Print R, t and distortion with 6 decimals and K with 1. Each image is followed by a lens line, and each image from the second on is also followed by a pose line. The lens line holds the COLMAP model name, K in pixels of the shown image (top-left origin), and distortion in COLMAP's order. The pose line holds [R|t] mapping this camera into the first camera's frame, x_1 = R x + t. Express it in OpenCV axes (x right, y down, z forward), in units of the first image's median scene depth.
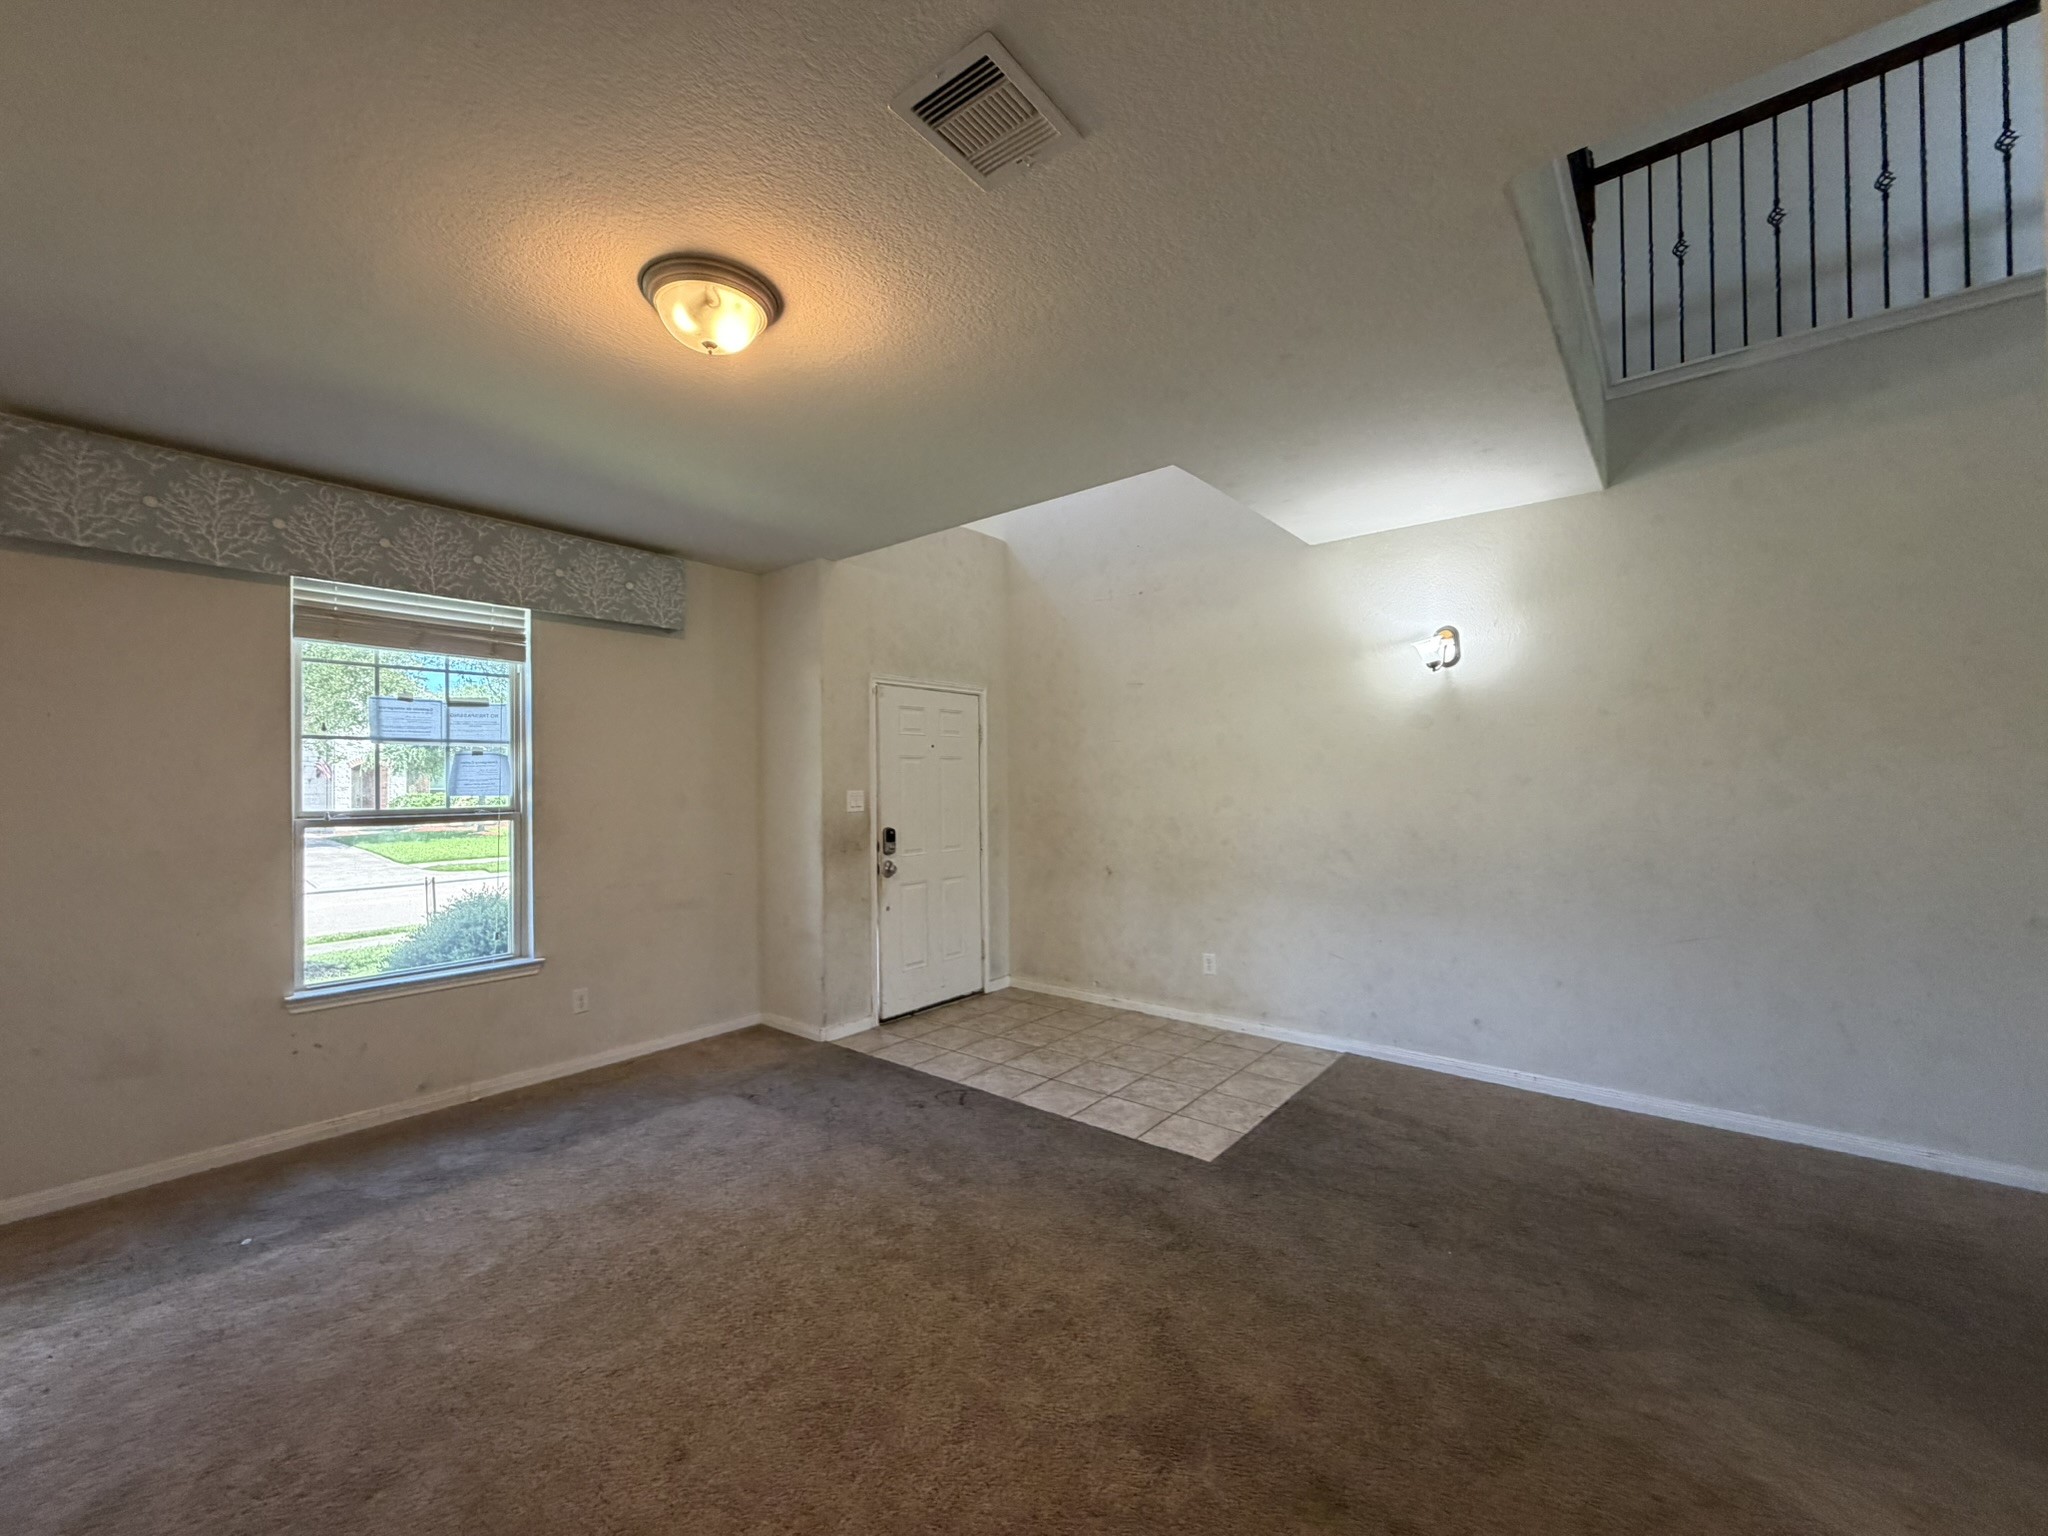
lens RADIAL K [[814.9, 0, 1017.7], [0, 814.9, 769.6], [0, 0, 1]] dist [0.000186, 0.000175]
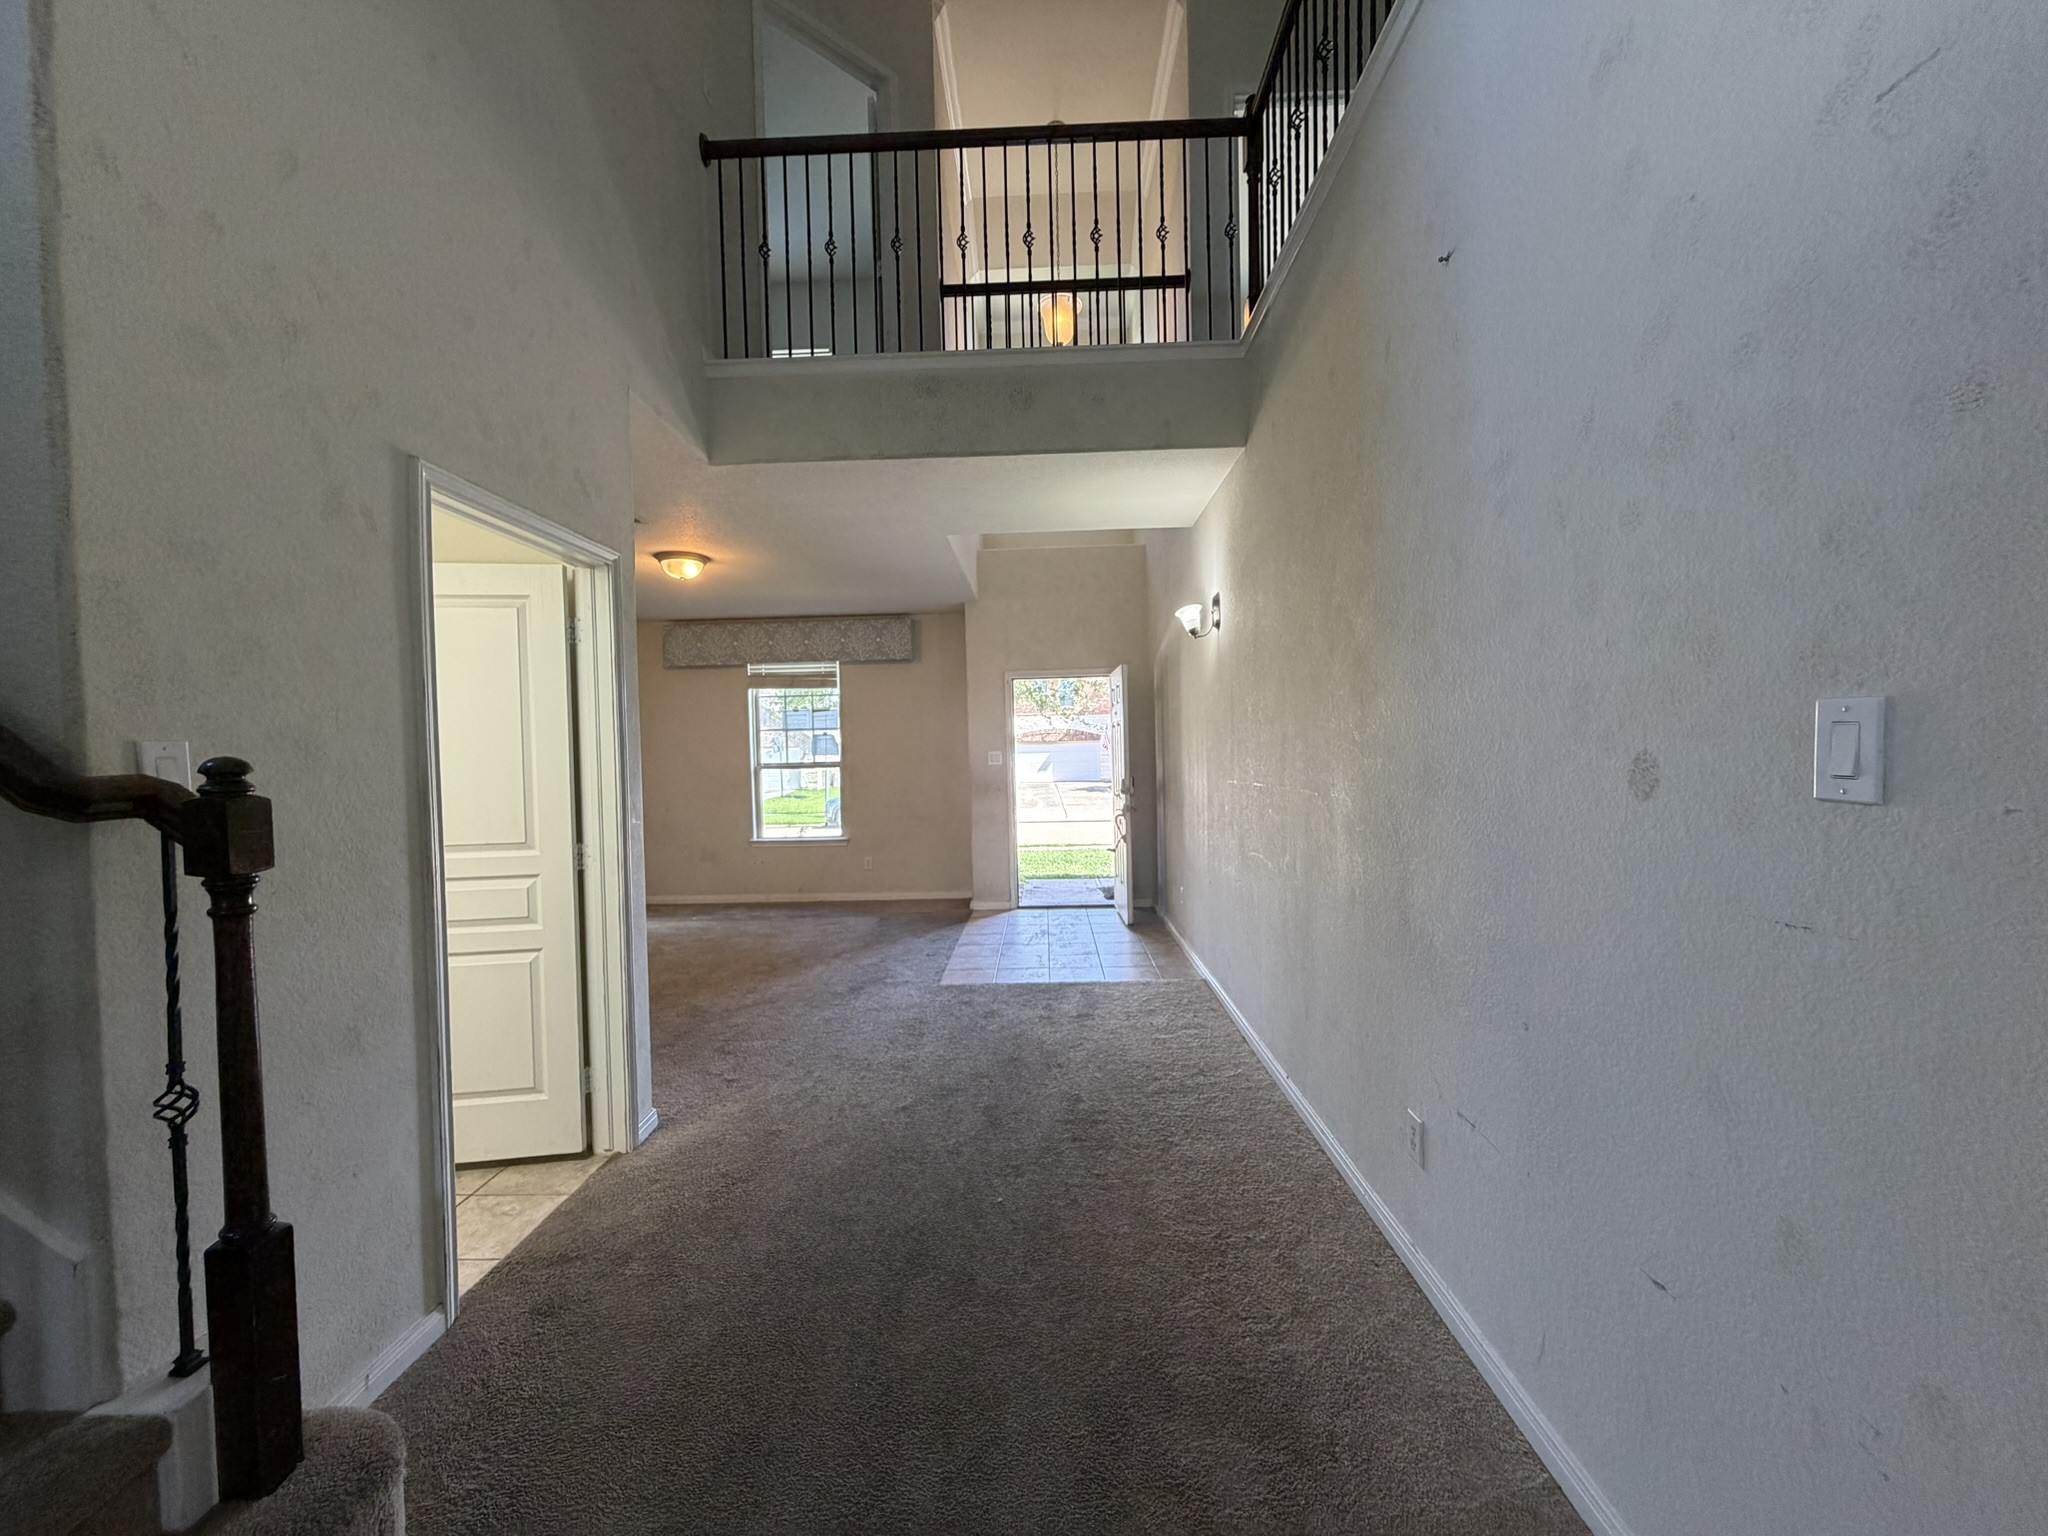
lens RADIAL K [[814.9, 0, 1017.7], [0, 814.9, 769.6], [0, 0, 1]] dist [0.000186, 0.000175]
pose [[0.615359, 0.009396, -0.788191, 1.224253], [0.031423, 0.998842, 0.036440, 0.008055], [0.787620, -0.047191, 0.614351, 0.125997]]
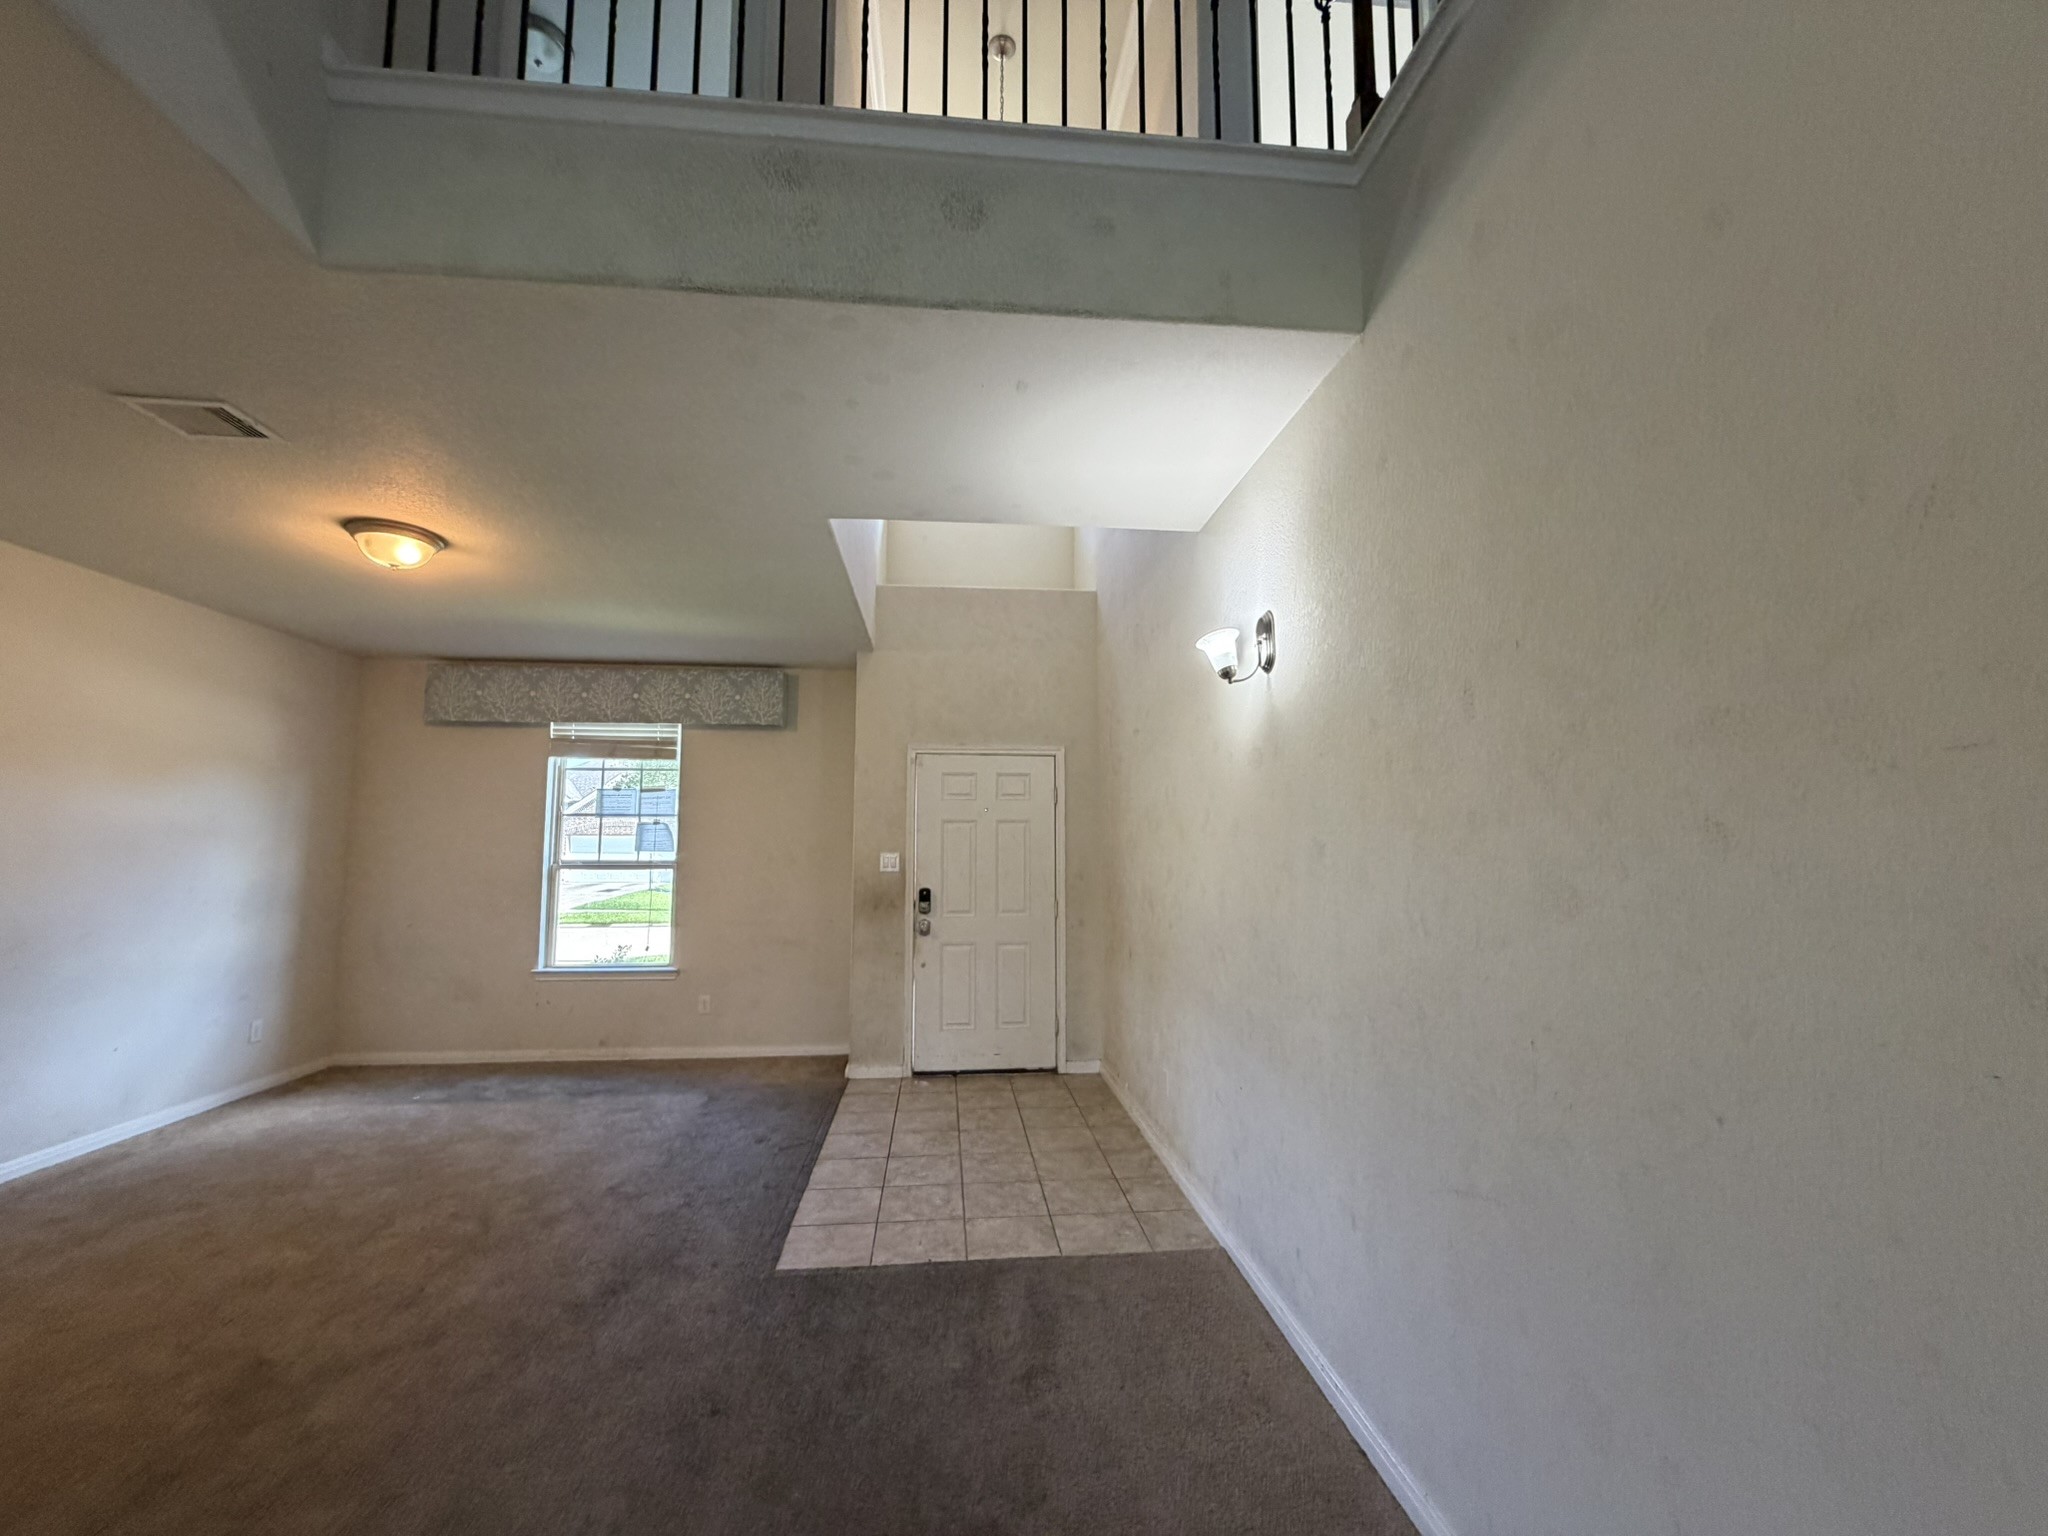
lens RADIAL K [[814.9, 0, 1017.7], [0, 814.9, 769.6], [0, 0, 1]] dist [0.000186, 0.000175]
pose [[0.710153, -0.056823, -0.701750, 0.847776], [0.003394, 0.997002, -0.077296, -0.000223], [0.704039, 0.052511, 0.708217, 0.403992]]
